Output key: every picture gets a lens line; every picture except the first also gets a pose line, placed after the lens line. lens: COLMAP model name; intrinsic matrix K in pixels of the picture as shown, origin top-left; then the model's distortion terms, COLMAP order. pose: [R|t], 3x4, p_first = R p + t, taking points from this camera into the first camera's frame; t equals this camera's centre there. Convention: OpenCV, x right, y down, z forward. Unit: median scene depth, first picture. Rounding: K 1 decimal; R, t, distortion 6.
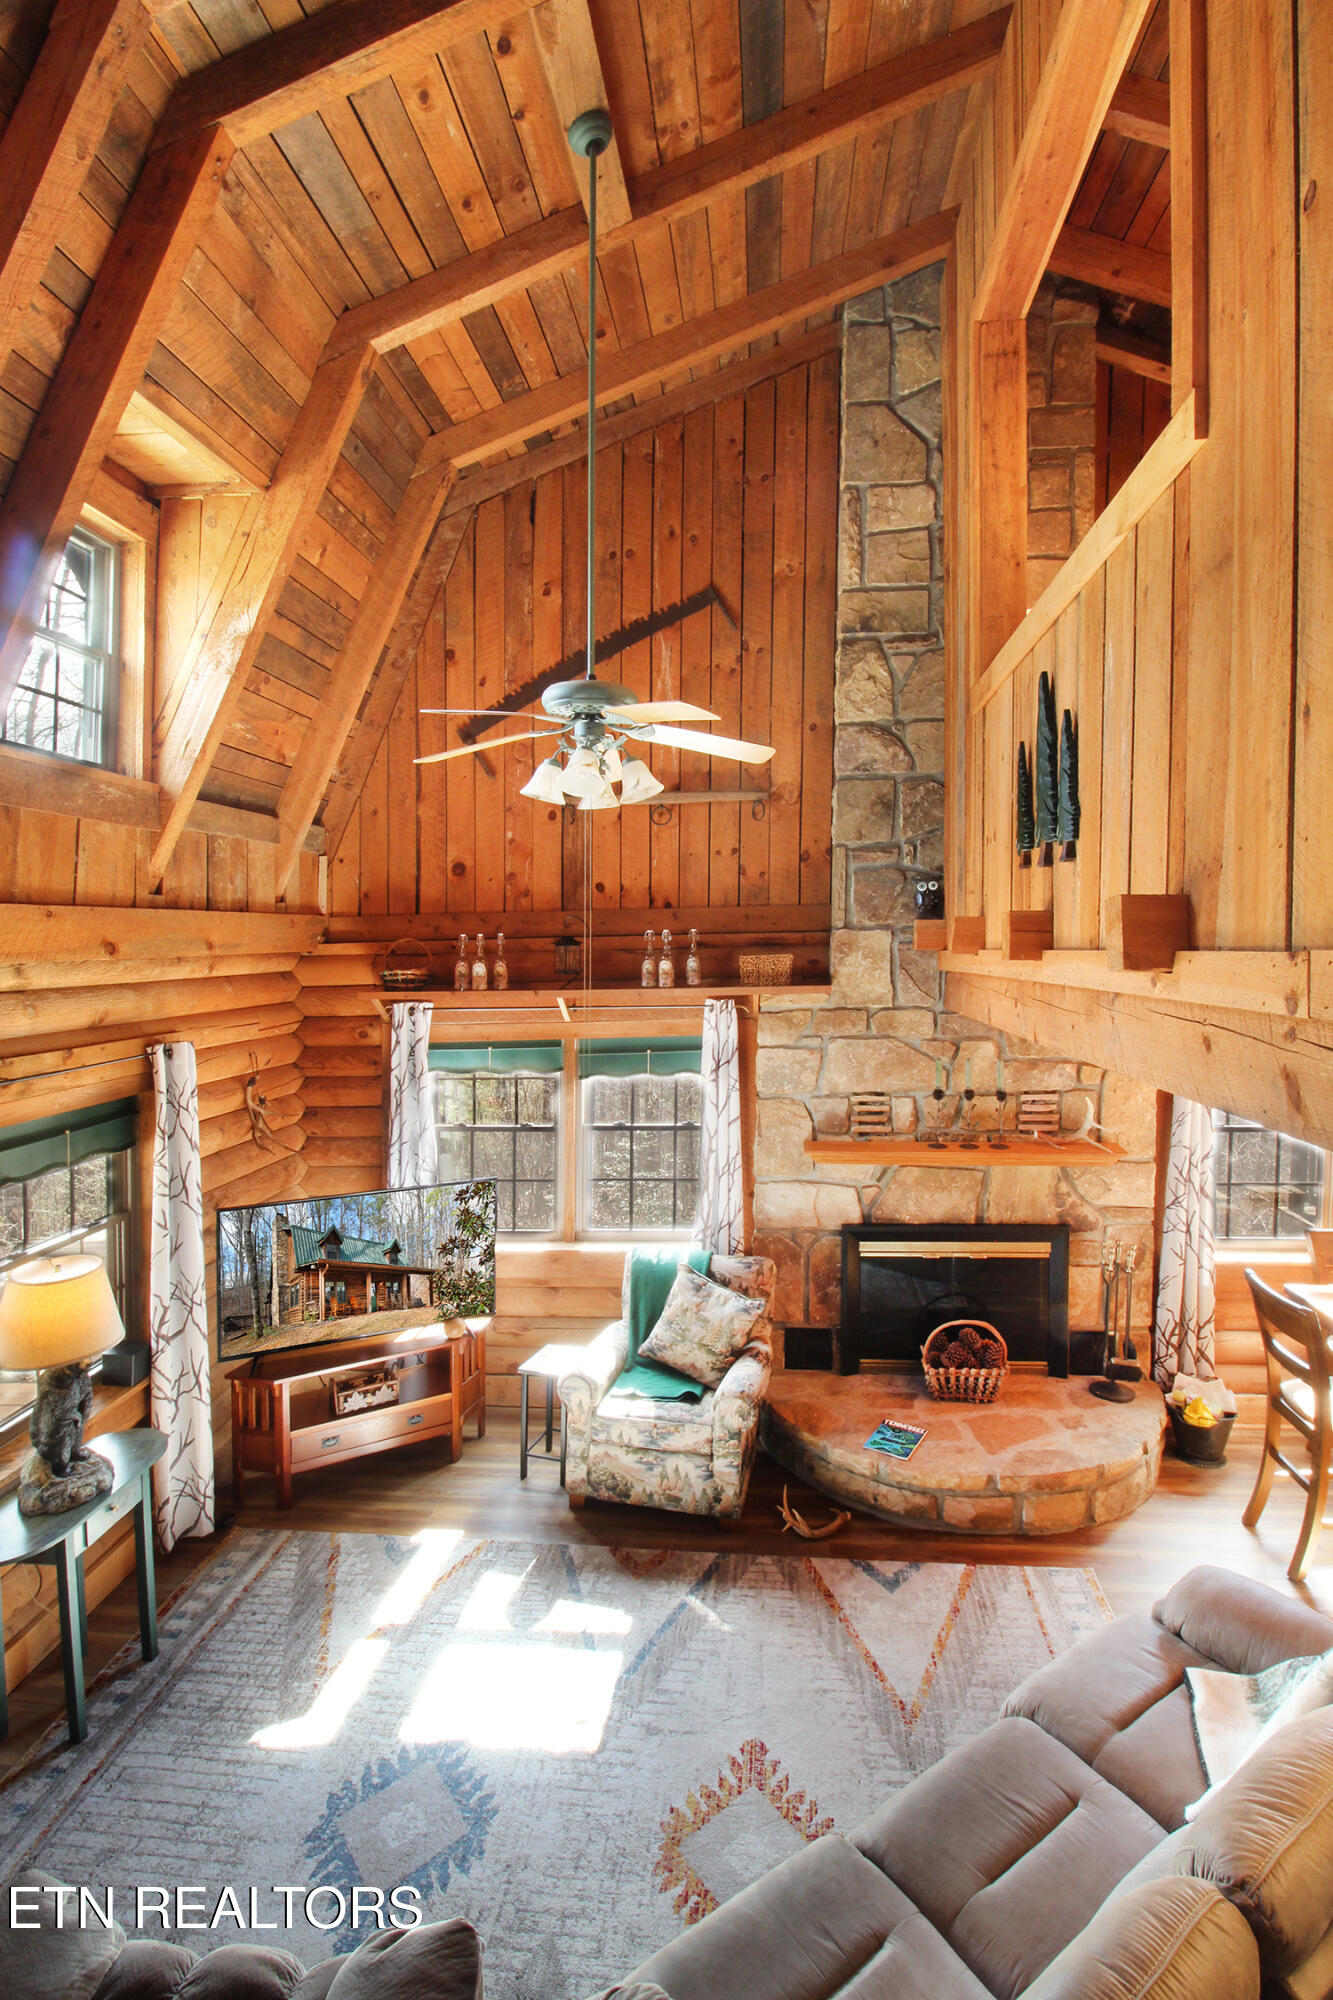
lens RADIAL K [[953.9, 0, 663.5], [0, 953.9, 1001.2], [0, 0, 1]] dist [-0.000751, -0.009786]
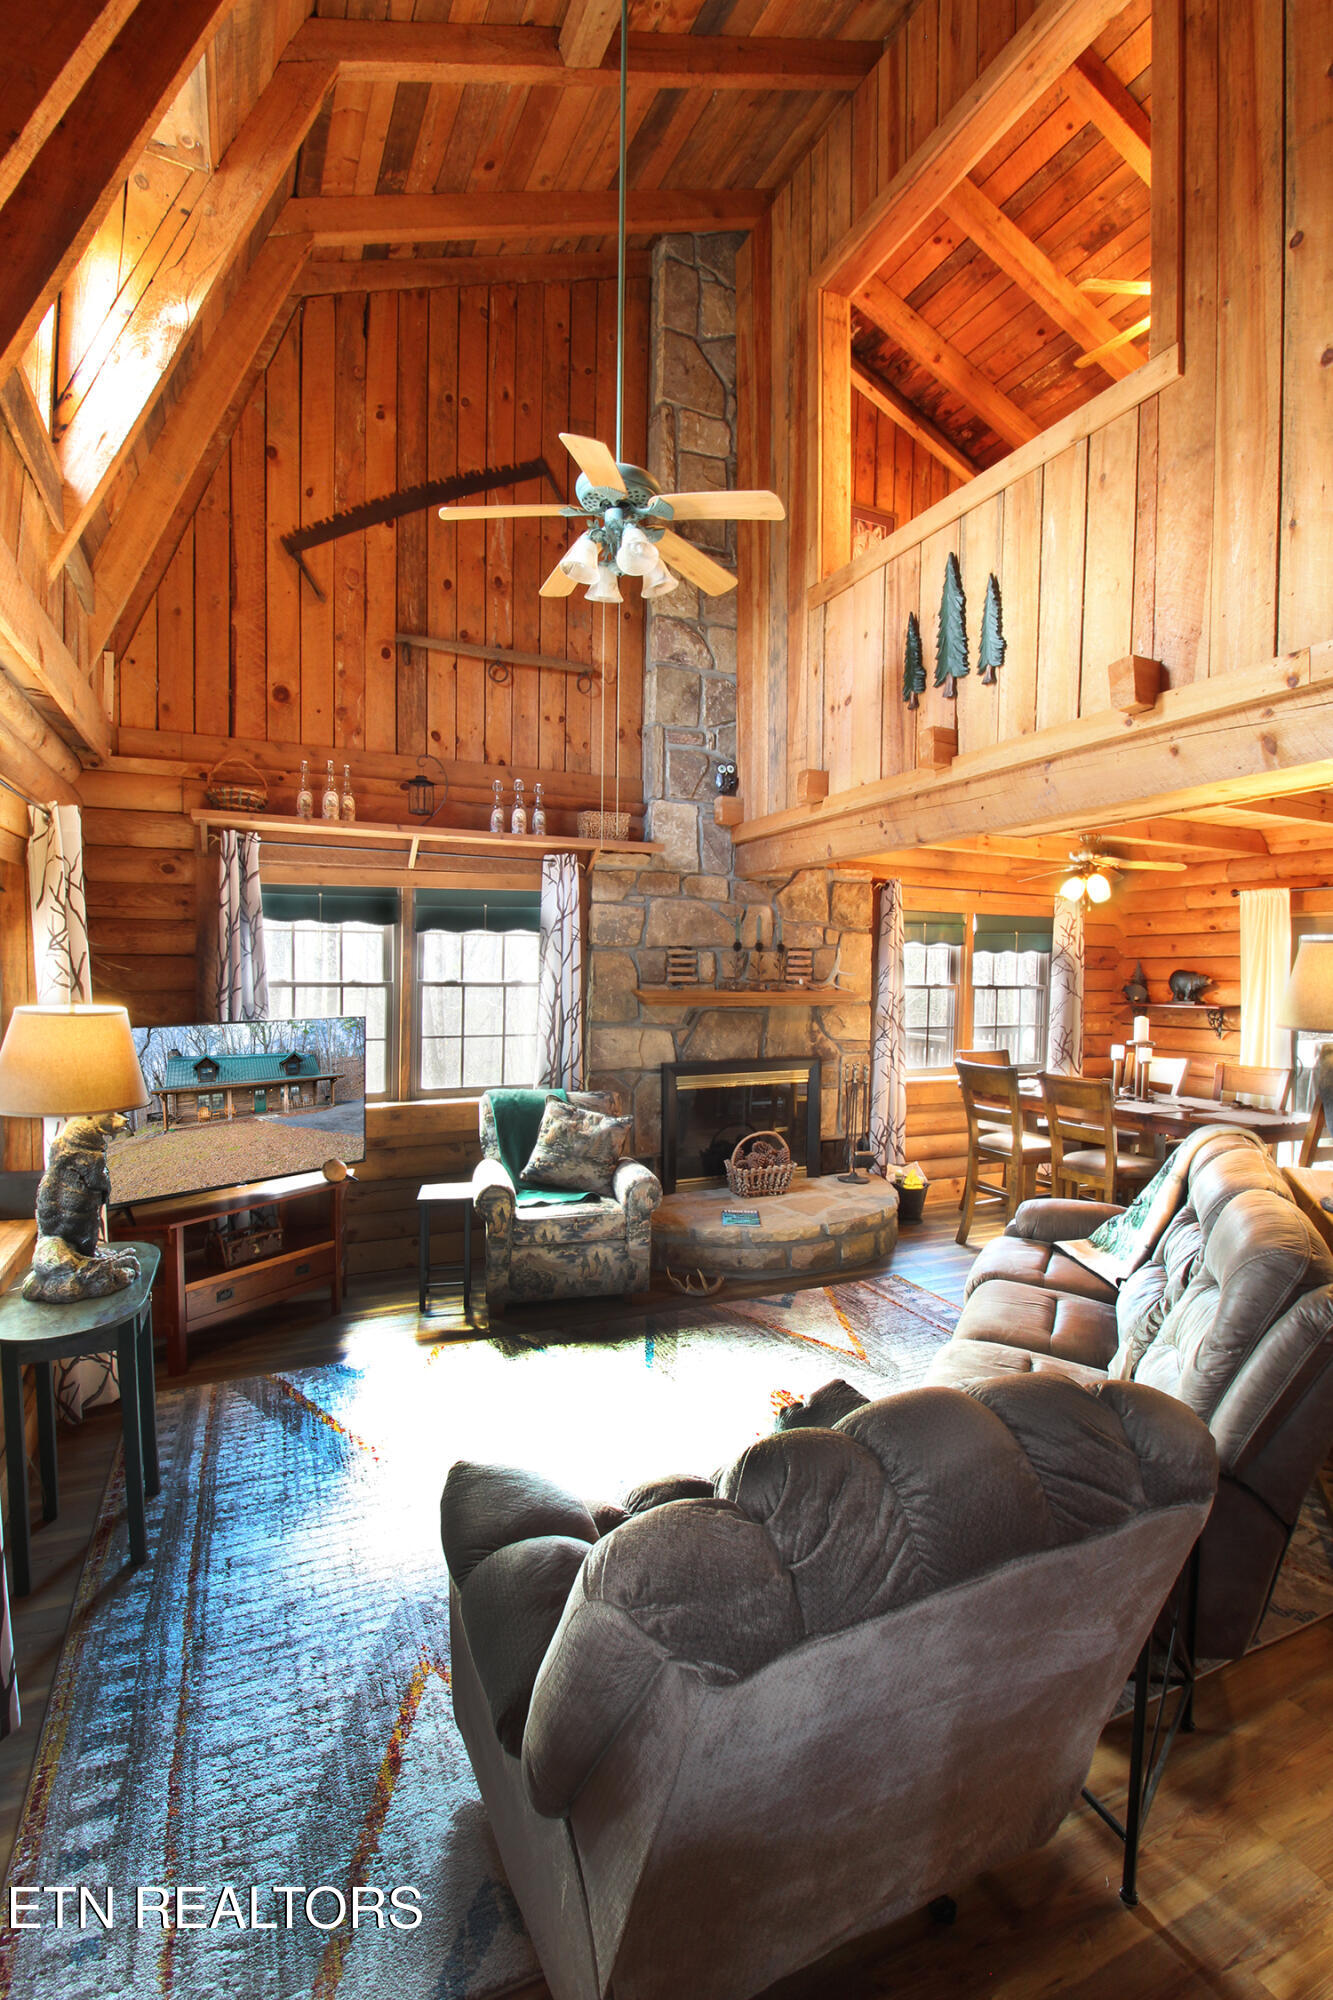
lens RADIAL K [[953.9, 0, 707.7], [0, 953.9, 1039.3], [0, 0, 1]] dist [-0.000751, -0.009786]
pose [[0.848082, -0.029006, 0.529071, -0.369173], [0.018230, 0.999507, 0.025575, 0.179407], [-0.529552, -0.012045, 0.848192, 0.009045]]
